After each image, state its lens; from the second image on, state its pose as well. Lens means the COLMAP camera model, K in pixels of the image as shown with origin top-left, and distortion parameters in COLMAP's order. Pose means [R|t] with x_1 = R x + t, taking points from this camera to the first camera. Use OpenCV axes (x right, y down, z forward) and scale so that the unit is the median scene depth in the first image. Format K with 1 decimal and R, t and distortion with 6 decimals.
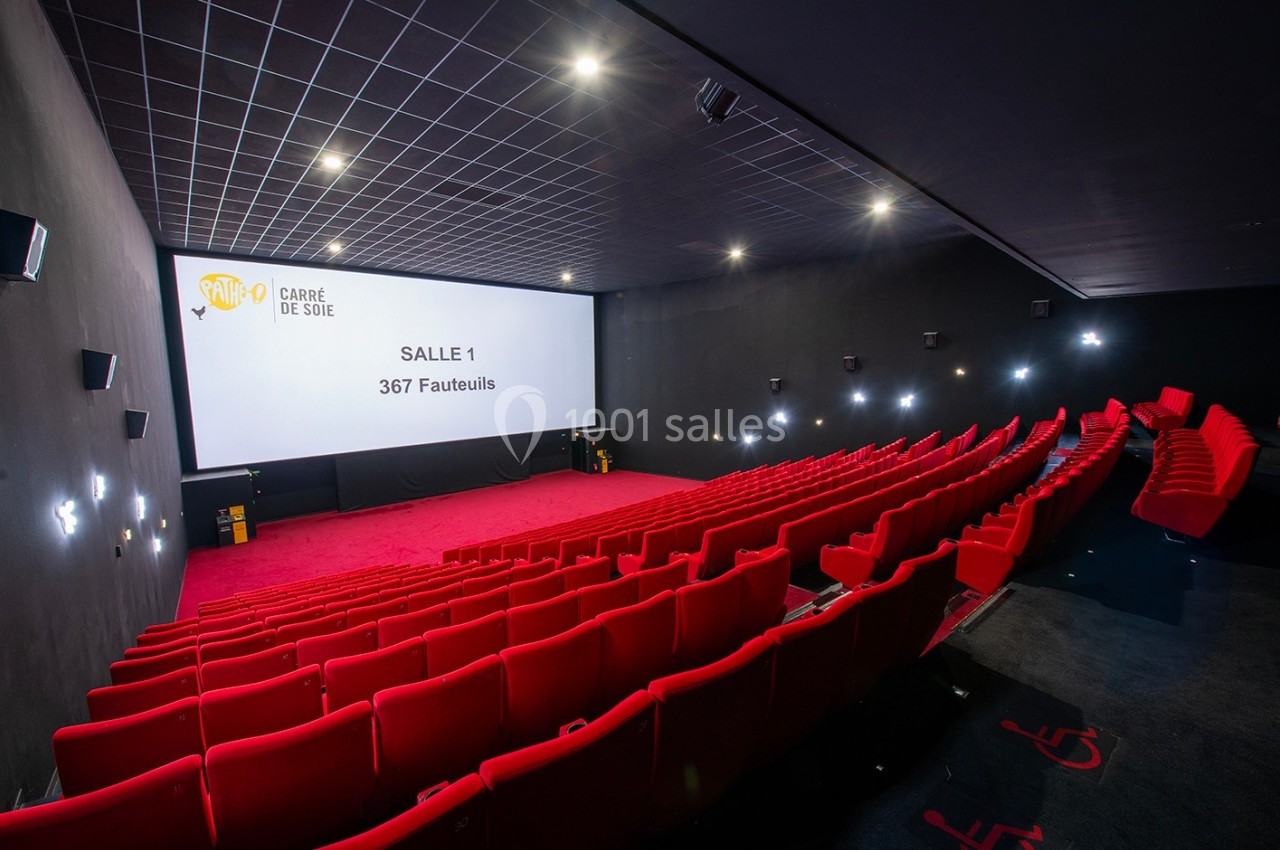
lens RADIAL K [[518.5, 0, 666.8], [0, 518.5, 427.1], [0, 0, 1]] dist [-0.014201, -0.000702]
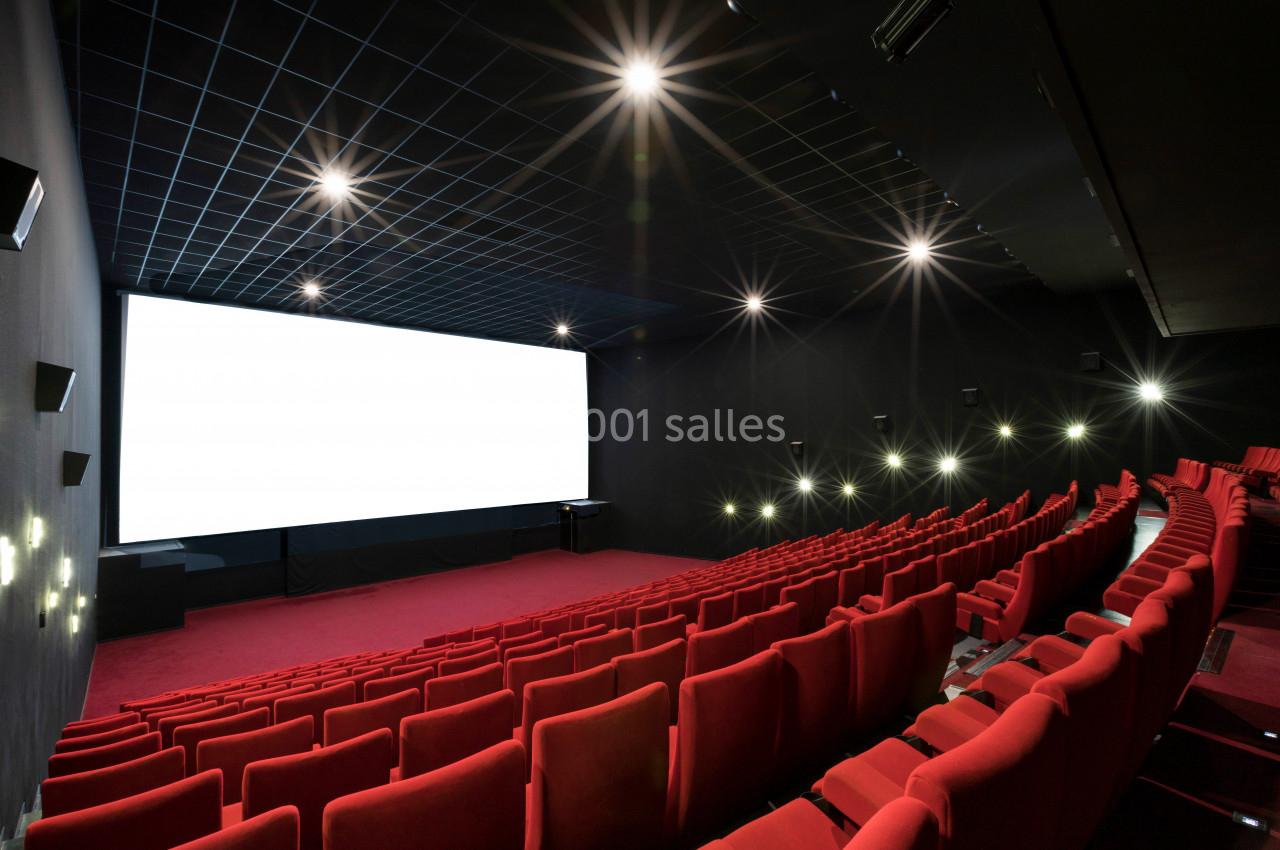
lens RADIAL K [[570.3, 0, 645.1], [0, 570.3, 438.1], [0, 0, 1]] dist [-0.015135, -0.001254]
pose [[0.999402, 0.003669, 0.034372, -0.091303], [0.001338, 0.989500, -0.144525, 0.044693], [-0.034542, 0.144484, 0.988904, 0.041692]]
